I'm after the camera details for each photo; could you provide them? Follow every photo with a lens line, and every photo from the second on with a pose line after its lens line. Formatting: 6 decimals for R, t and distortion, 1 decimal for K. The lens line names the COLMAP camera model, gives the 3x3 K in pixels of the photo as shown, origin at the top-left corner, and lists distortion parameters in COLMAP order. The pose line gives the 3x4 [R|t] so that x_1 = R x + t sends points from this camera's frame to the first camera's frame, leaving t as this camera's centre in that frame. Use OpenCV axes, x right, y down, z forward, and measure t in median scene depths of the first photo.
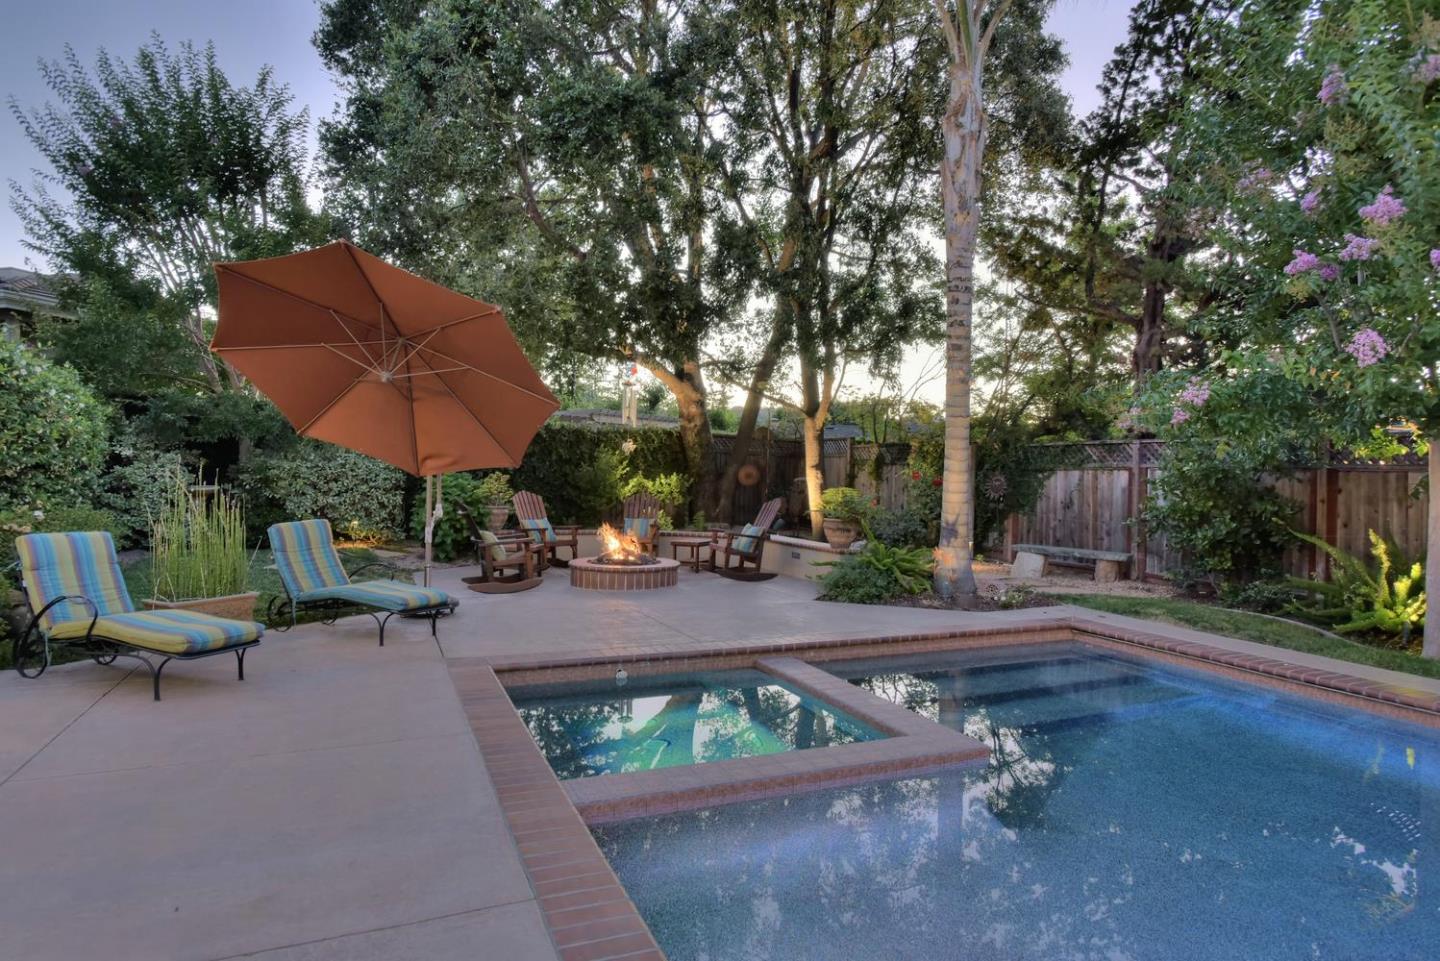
lens RADIAL K [[826.0, 0, 714.4], [0, 826.0, 477.7], [0, 0, 1]] dist [-0.022696, 0.006494]
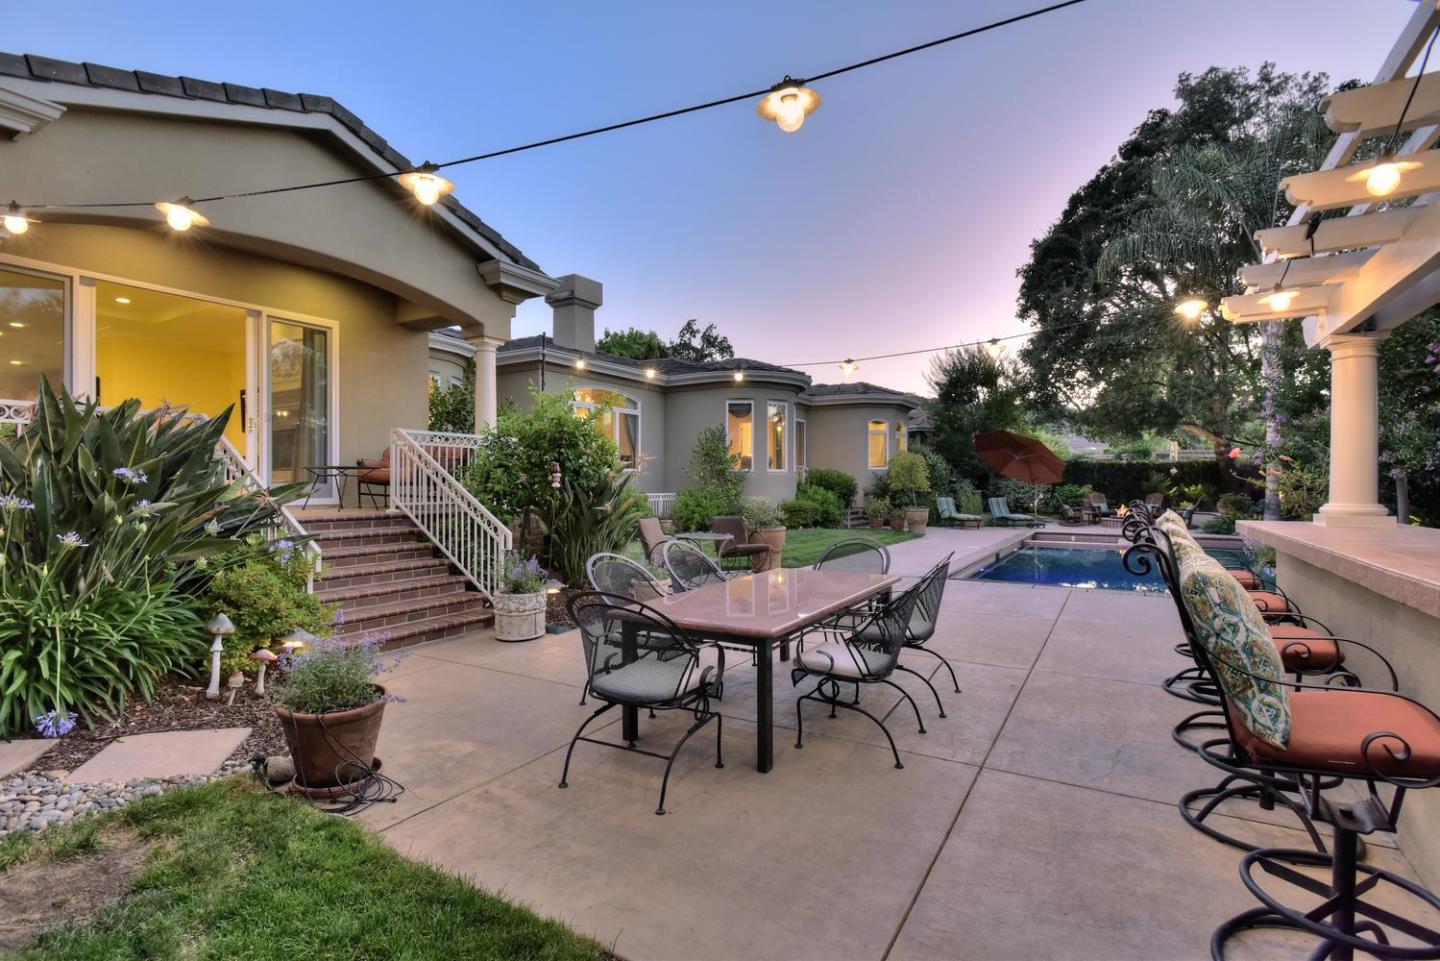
lens RADIAL K [[692.8, 0, 716.6], [0, 692.8, 483.9], [0, 0, 1]] dist [-0.010993, 0.000330]
pose [[0.585127, -0.012295, -0.810849, 0.860358], [0.002962, 0.999911, -0.013025, 0.016809], [0.810937, 0.005219, 0.585111, -1.235452]]
